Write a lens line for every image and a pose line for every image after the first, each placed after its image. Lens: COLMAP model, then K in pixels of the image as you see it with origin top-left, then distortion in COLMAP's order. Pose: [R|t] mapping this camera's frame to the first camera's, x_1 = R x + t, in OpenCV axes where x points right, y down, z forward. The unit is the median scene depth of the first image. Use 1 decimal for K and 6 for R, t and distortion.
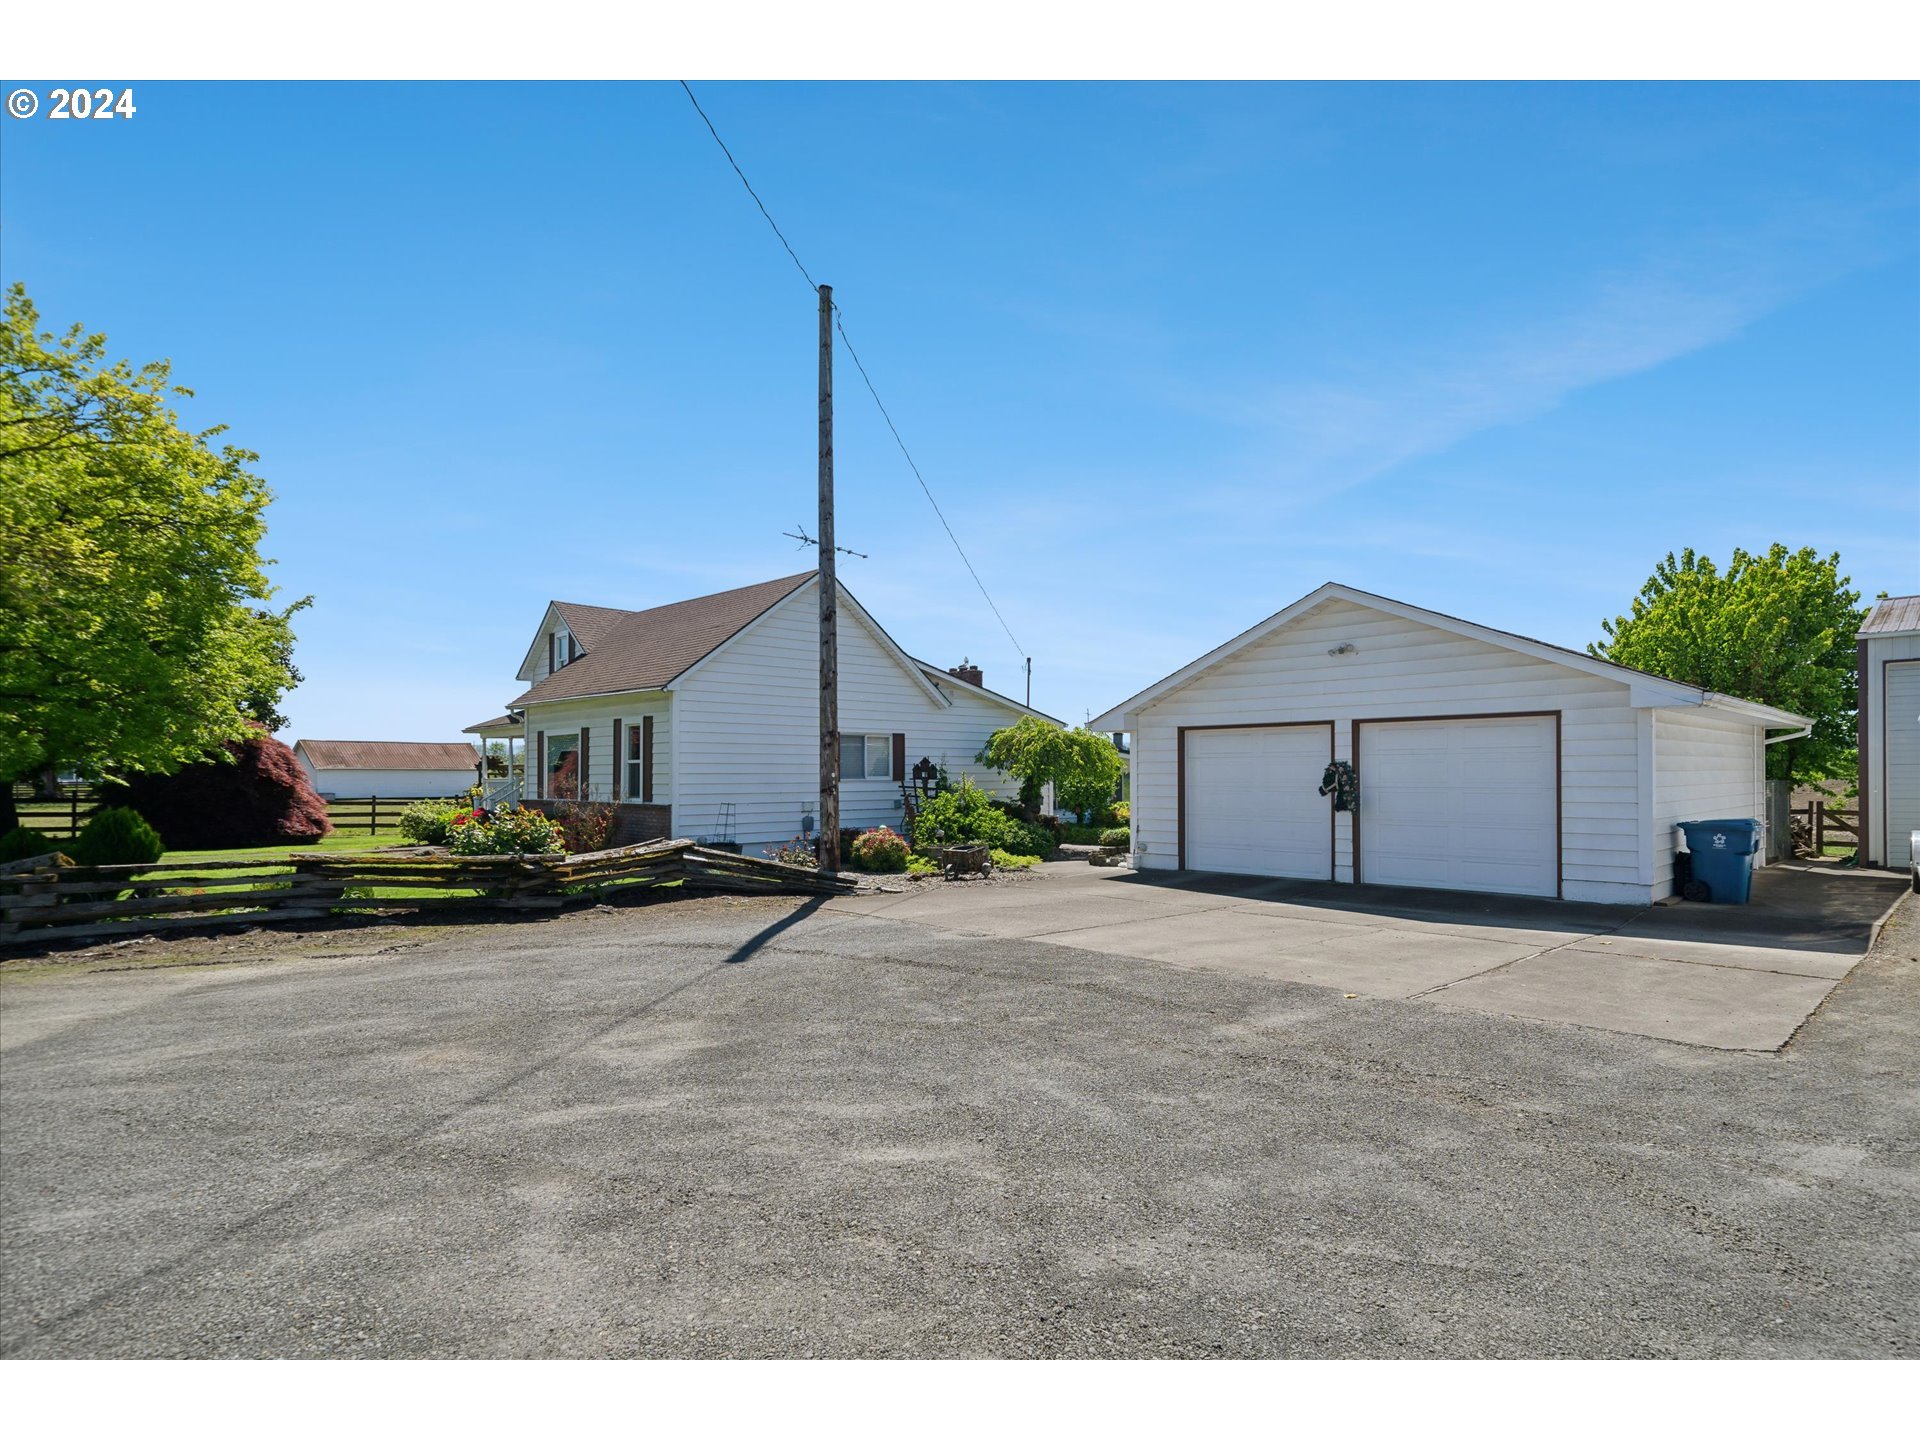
lens RADIAL K [[1022.8, 0, 965.1], [0, 1022.8, 771.9], [0, 0, 1]] dist [-0.009258, -0.001434]
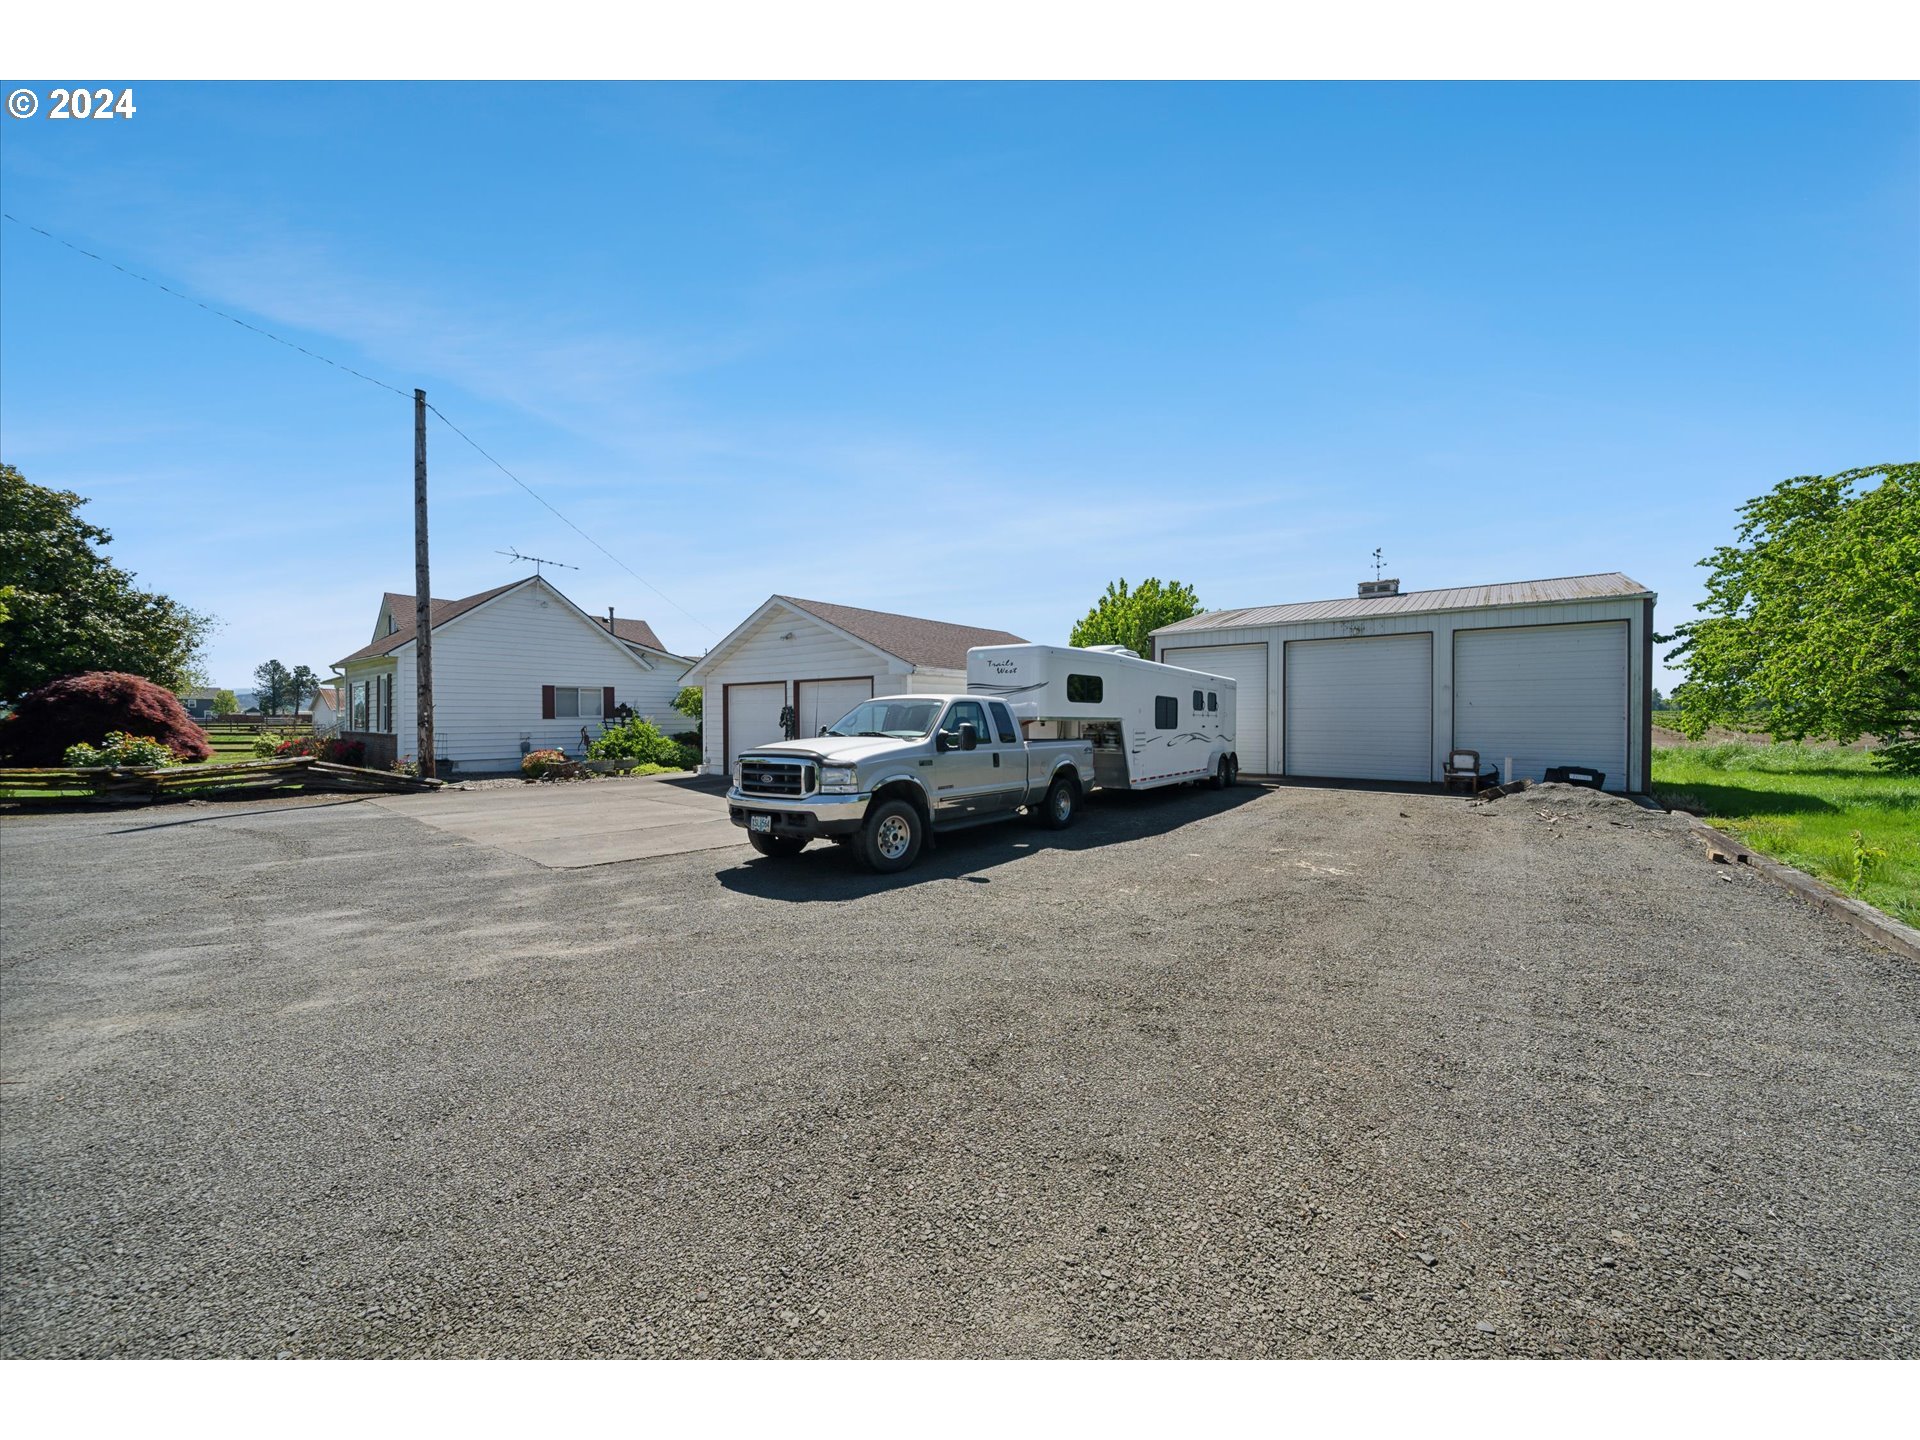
lens RADIAL K [[684.1, 0, 981.1], [0, 684.1, 717.7], [0, 0, 1]] dist [-0.007076, -0.000448]
pose [[0.989783, 0.001276, 0.142578, 0.412129], [-0.002061, 0.999983, 0.005364, 0.001258], [-0.142568, -0.005603, 0.989769, -0.090541]]
